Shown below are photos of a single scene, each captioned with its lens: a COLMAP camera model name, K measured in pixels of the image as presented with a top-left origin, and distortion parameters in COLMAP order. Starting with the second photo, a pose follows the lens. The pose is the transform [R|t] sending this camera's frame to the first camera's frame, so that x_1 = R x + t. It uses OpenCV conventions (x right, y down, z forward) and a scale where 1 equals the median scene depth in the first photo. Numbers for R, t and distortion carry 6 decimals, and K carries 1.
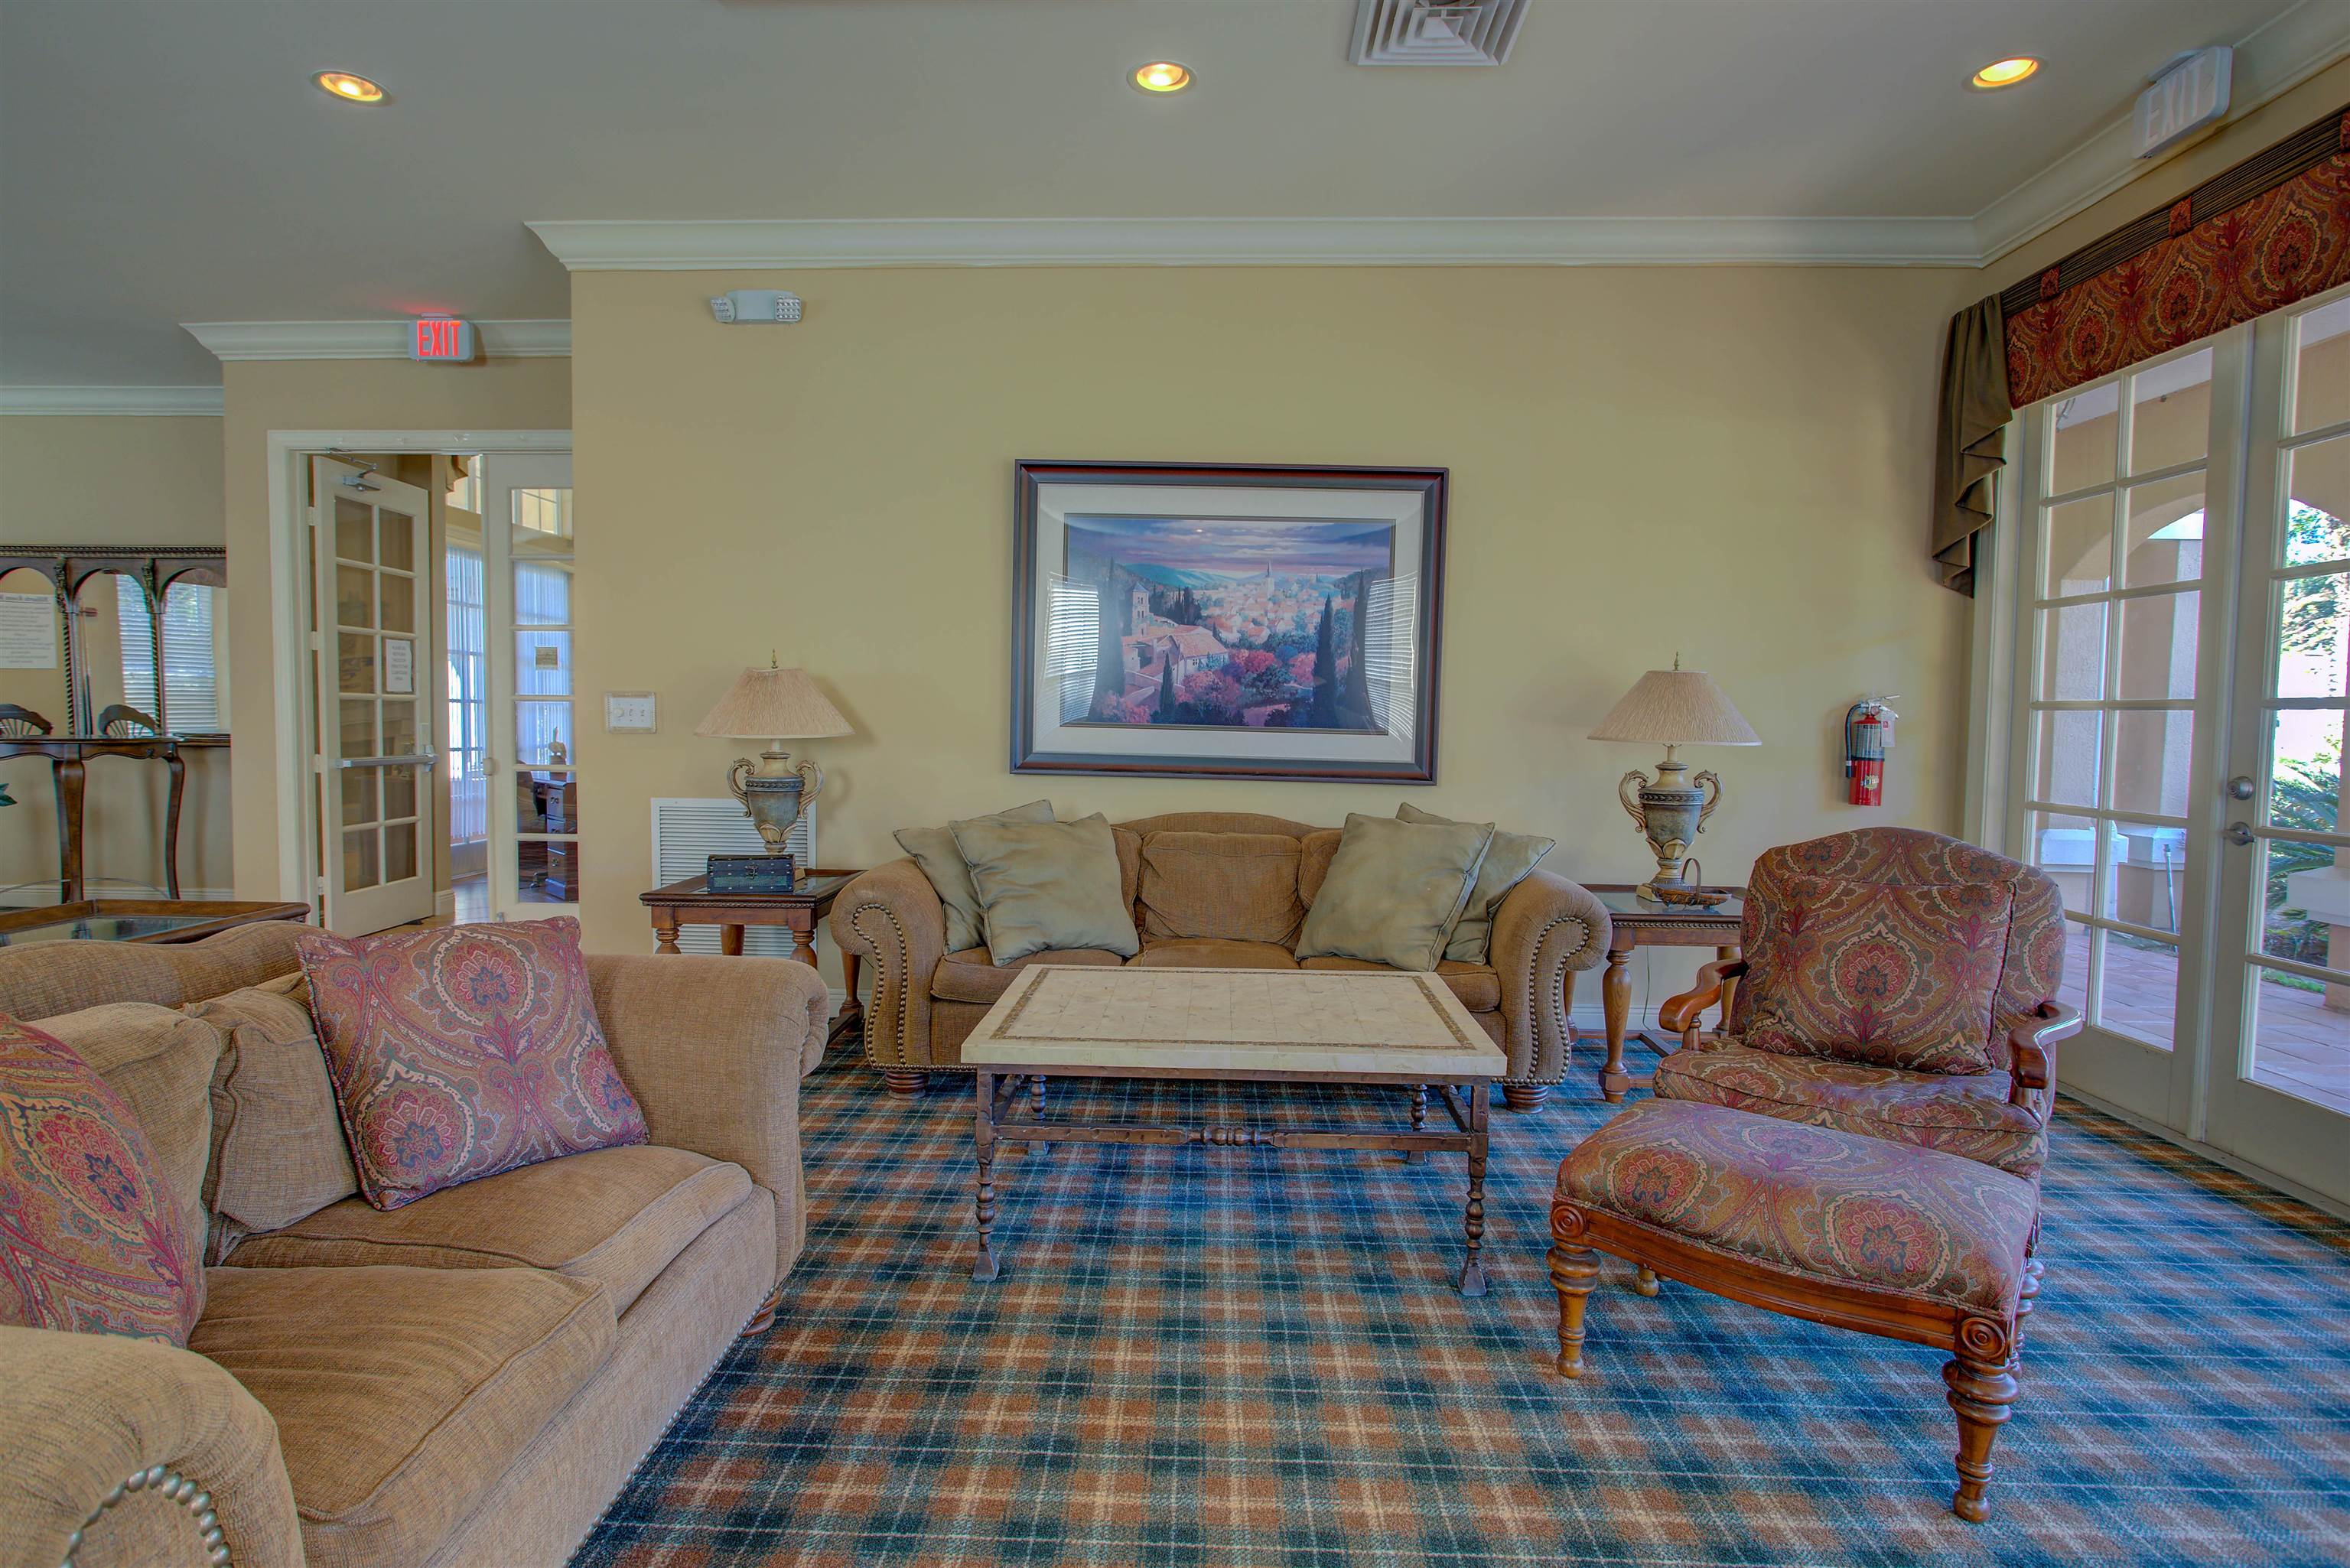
lens RADIAL K [[1205.6, 0, 1175.0], [0, 1205.6, 784.0], [0, 0, 1]] dist [-0.017444, 0.008434]
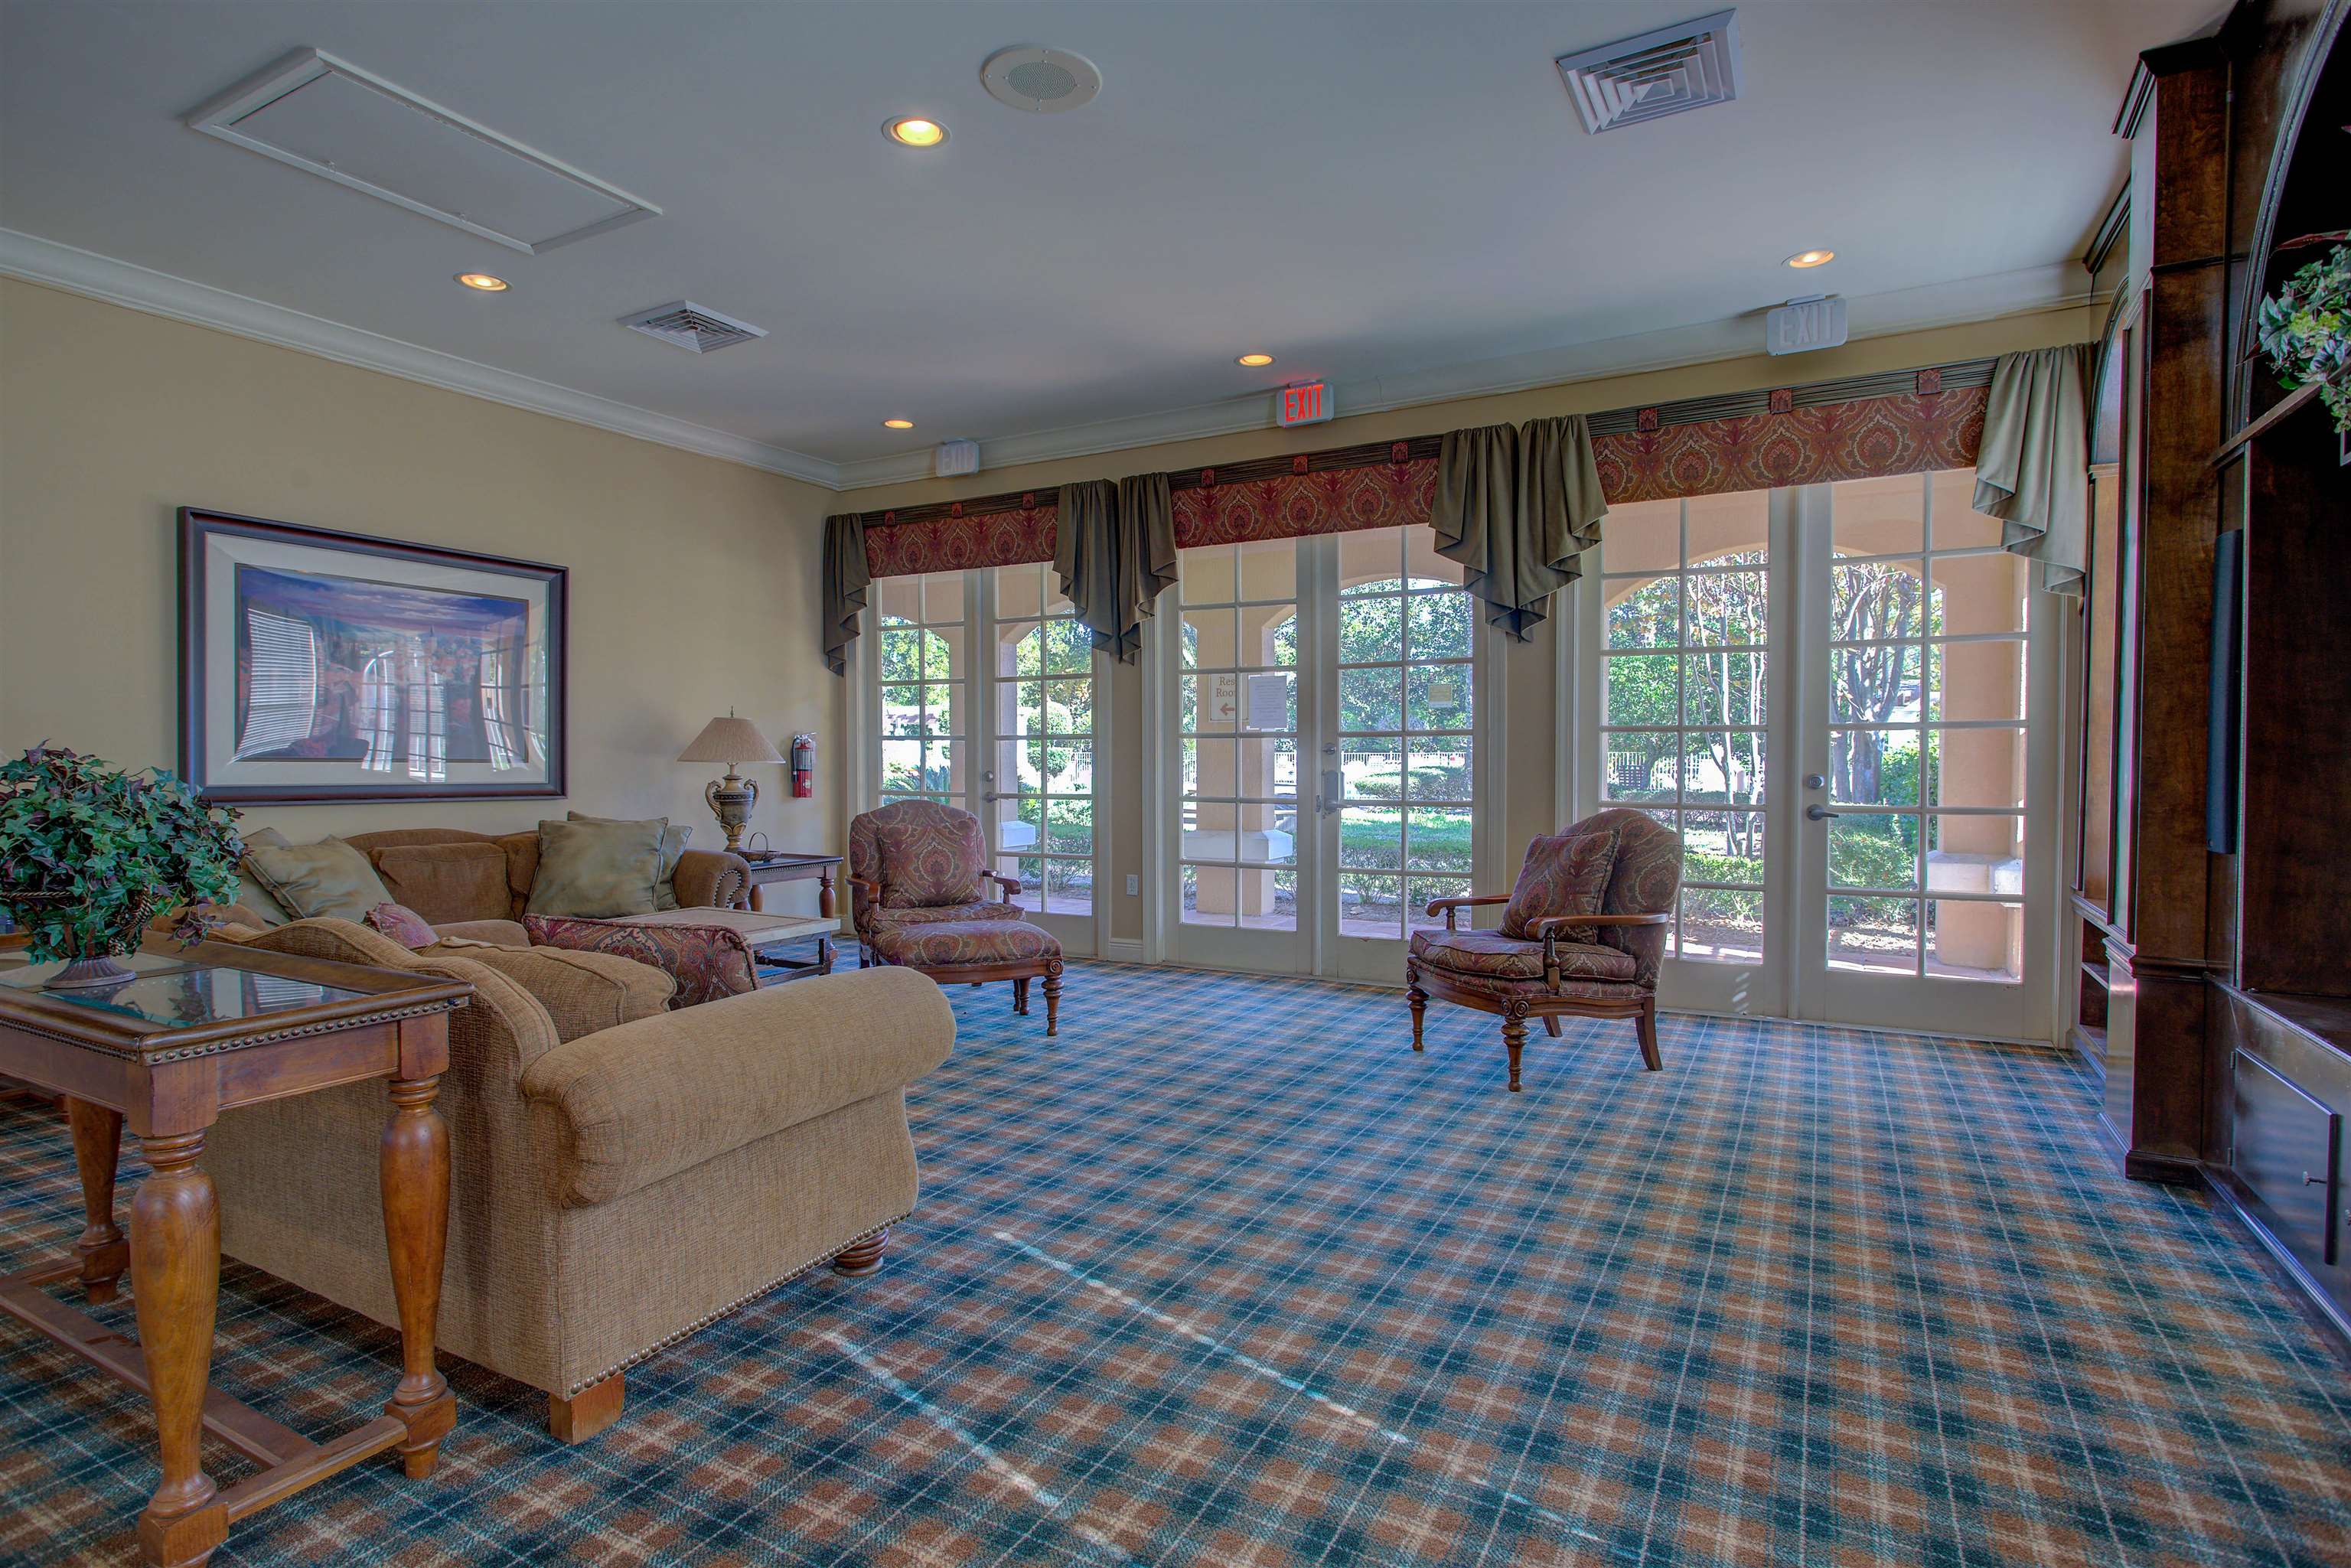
lens RADIAL K [[1206.1, 0, 1175.5], [0, 1206.1, 784.0], [0, 0, 1]] dist [-0.017444, 0.008434]
pose [[0.455309, -0.037780, 0.889532, -0.689748], [0.054814, 0.998394, 0.014347, 0.002820], [-0.888645, 0.042226, 0.456648, -0.232414]]
